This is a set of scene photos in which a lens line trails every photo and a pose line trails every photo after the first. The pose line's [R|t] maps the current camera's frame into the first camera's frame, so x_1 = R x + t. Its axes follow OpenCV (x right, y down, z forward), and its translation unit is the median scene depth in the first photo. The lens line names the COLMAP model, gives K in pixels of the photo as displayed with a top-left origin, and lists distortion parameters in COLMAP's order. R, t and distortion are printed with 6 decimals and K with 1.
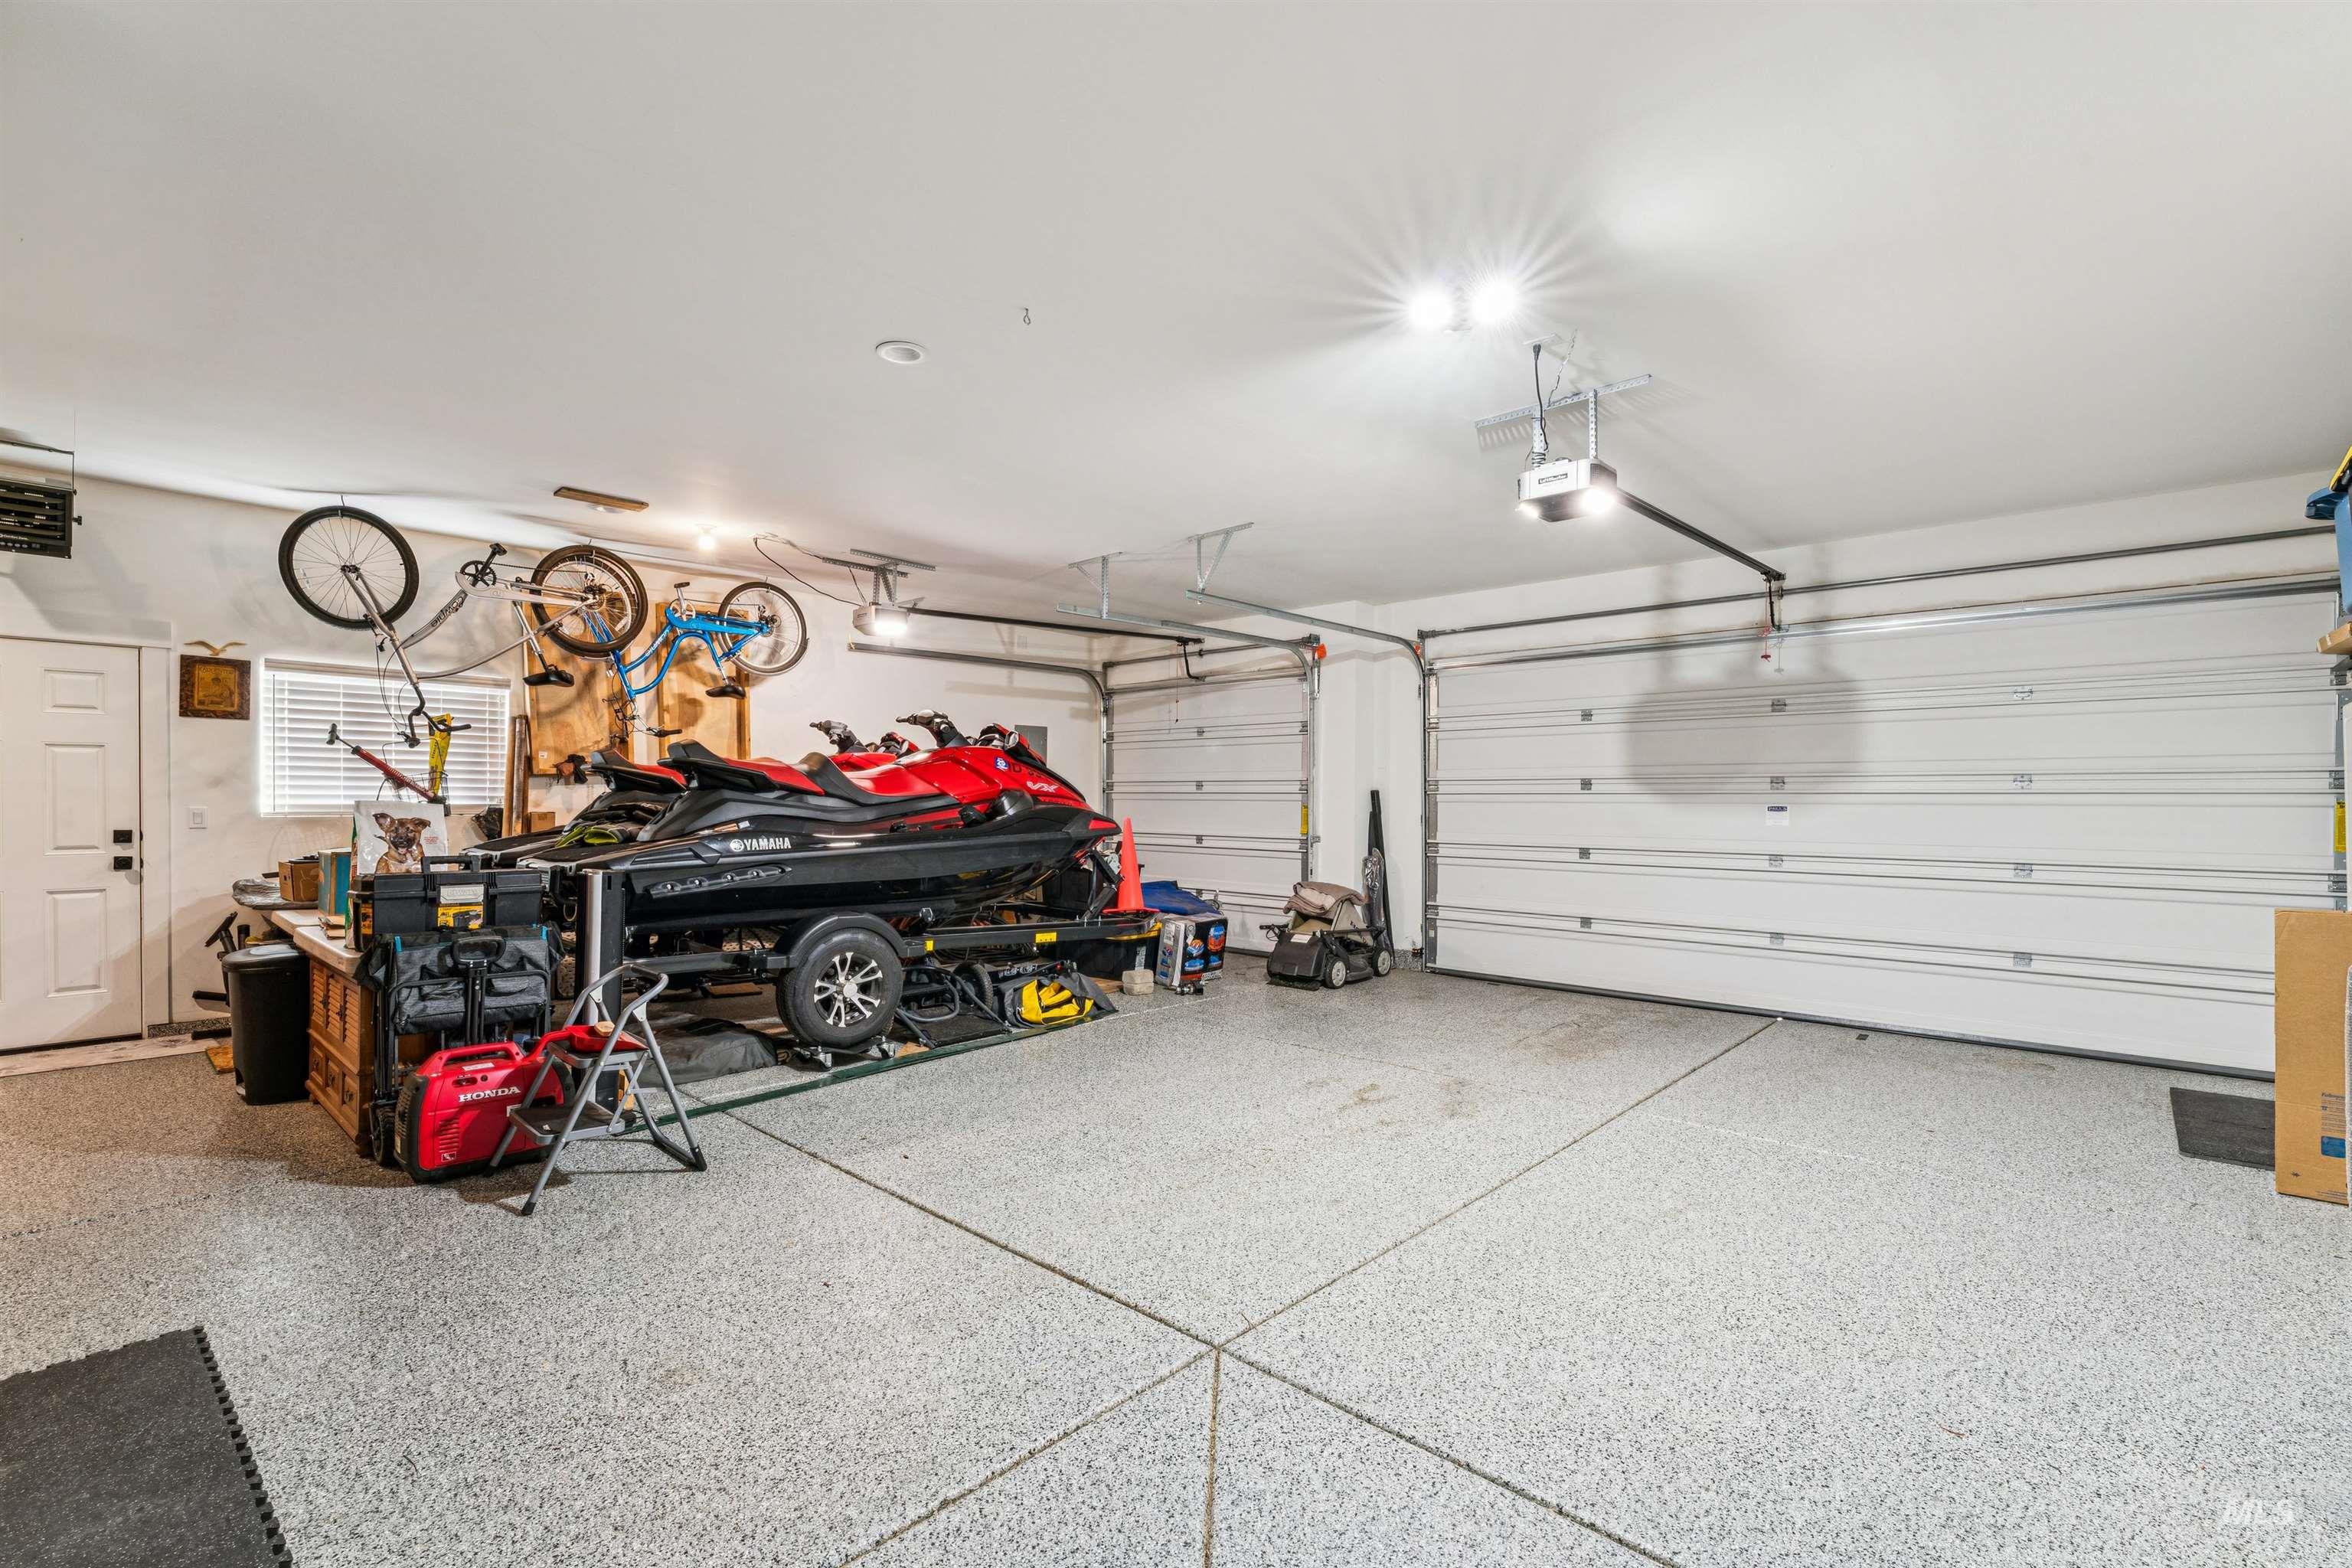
lens RADIAL K [[1040.4, 0, 1176.9], [0, 1040.4, 798.6], [0, 0, 1]] dist [-0.002441, -0.000258]
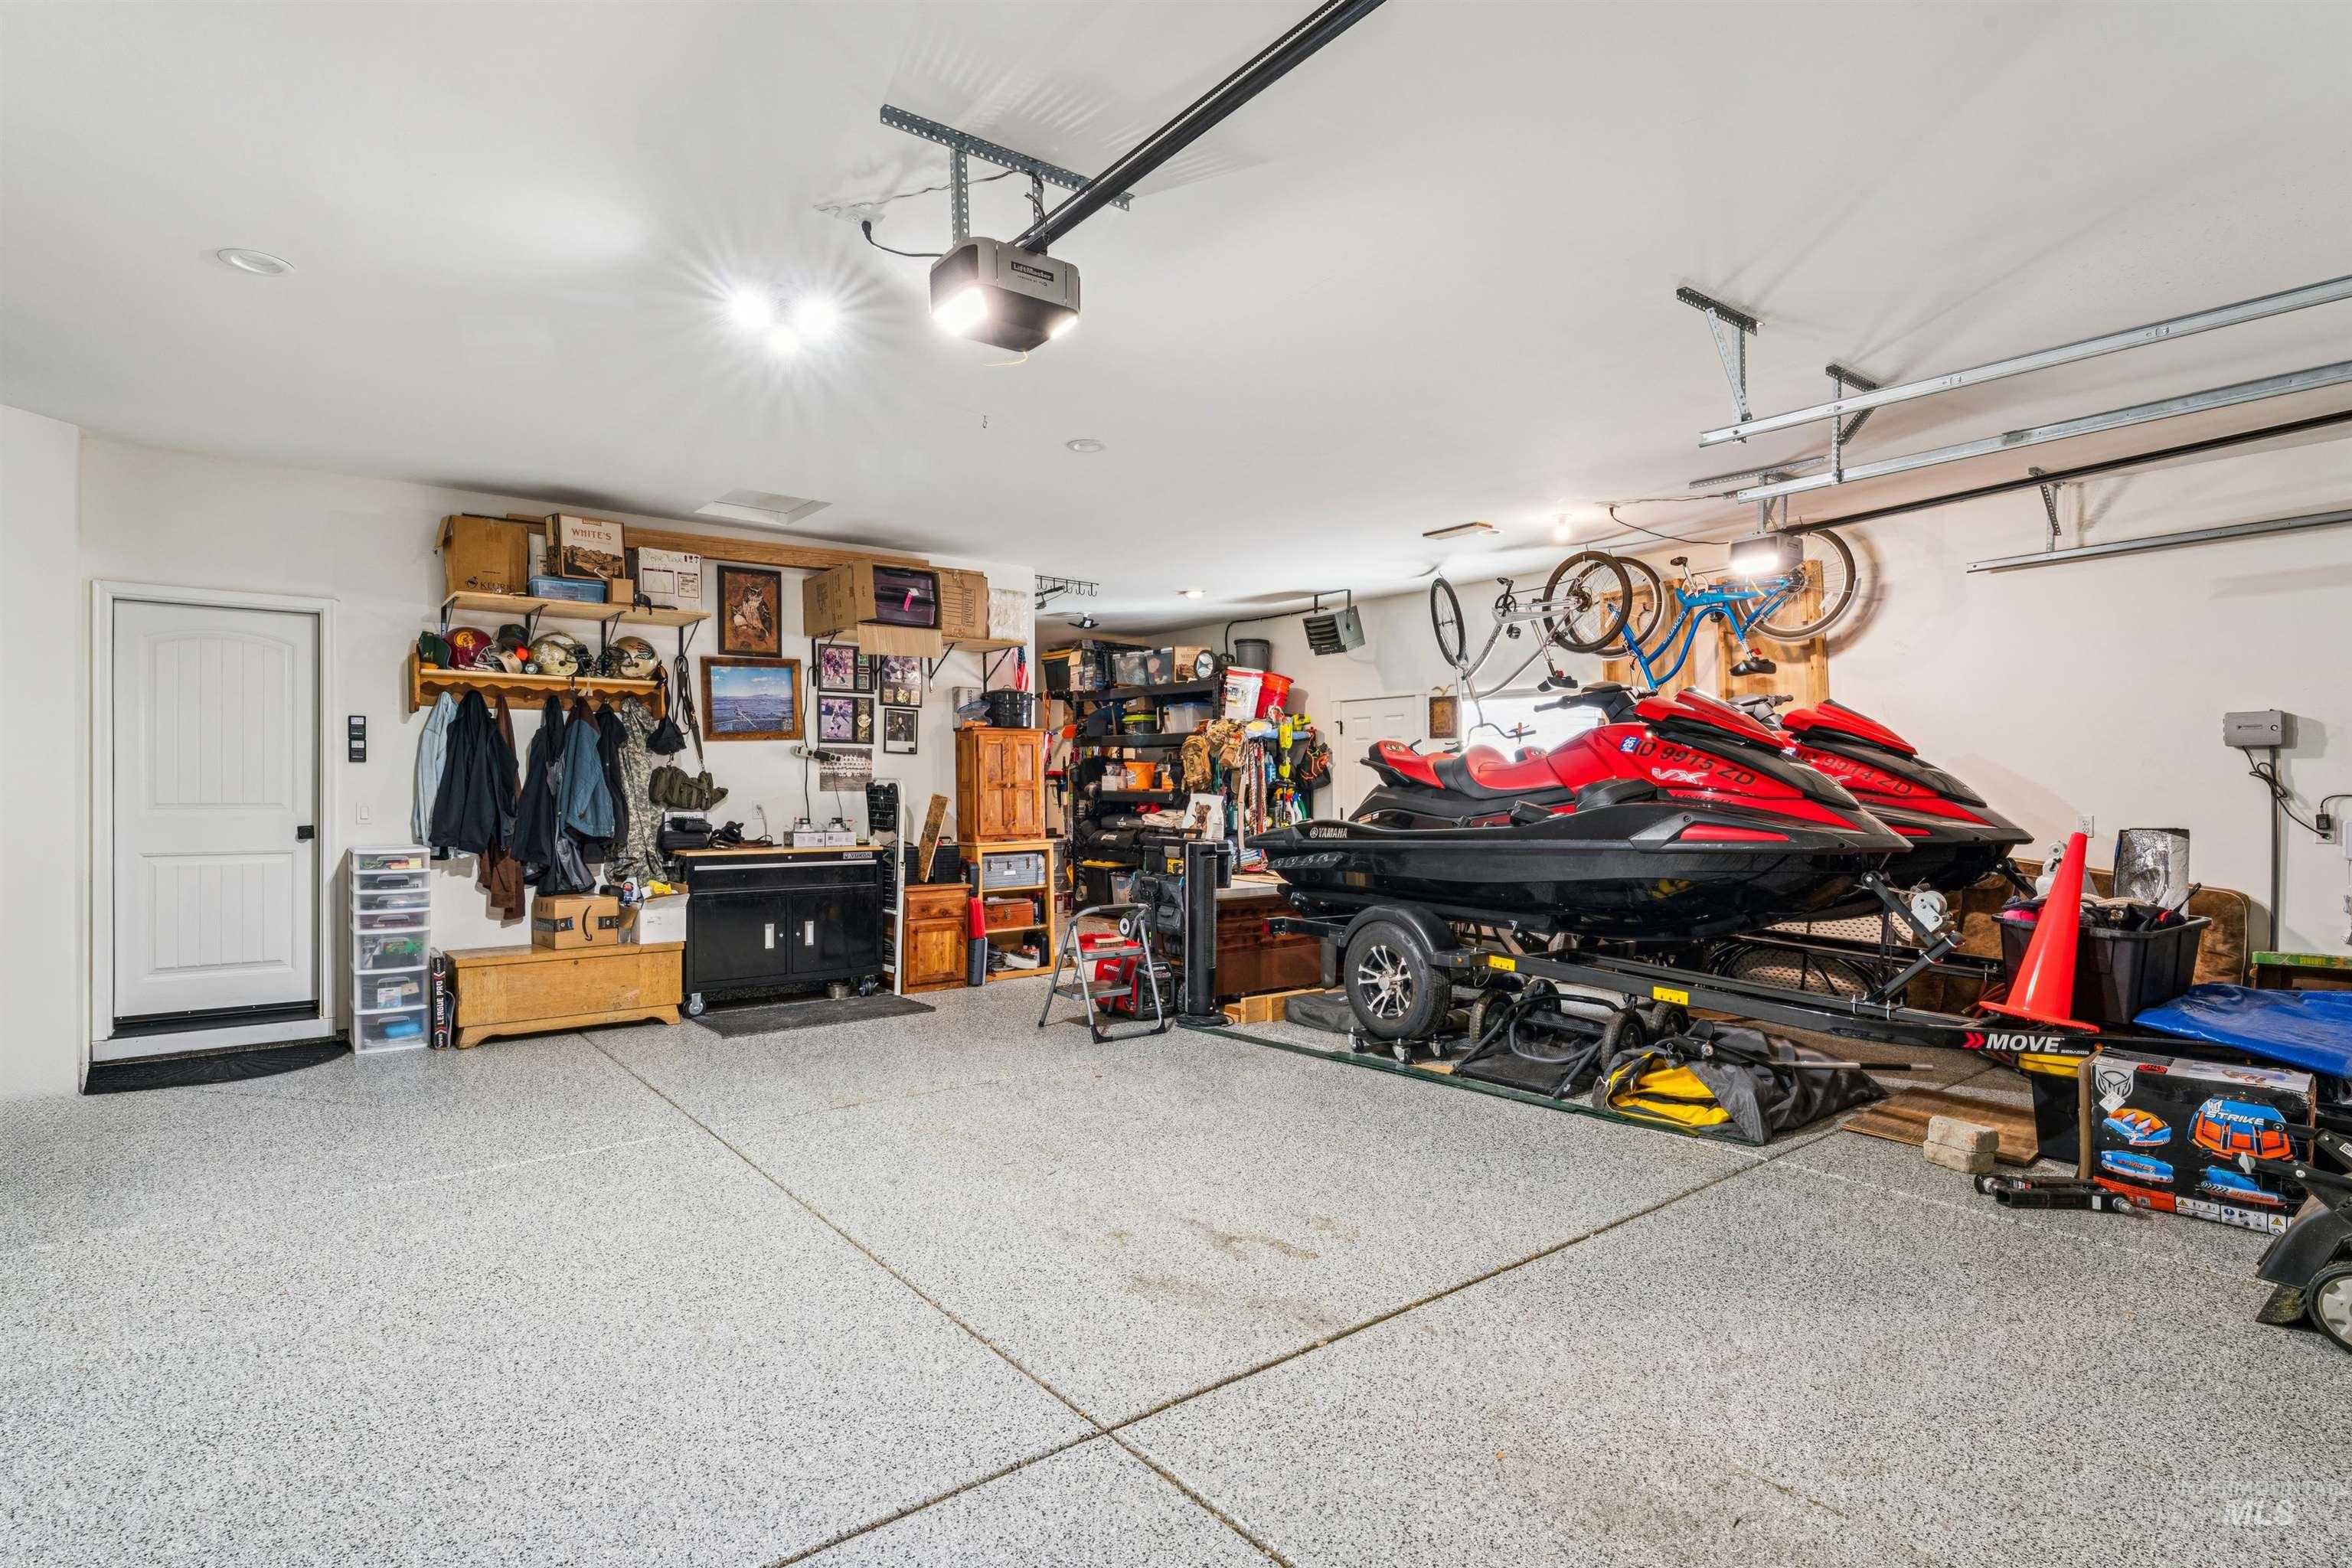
lens RADIAL K [[1202.5, 0, 1176.8], [0, 1202.5, 780.0], [0, 0, 1]] dist [-0.016763, -0.000155]
pose [[-0.152933, -0.012545, -0.988157, 0.778152], [-0.005995, 0.999913, -0.011767, 0.003443], [0.988218, 0.004124, -0.152995, 0.885138]]
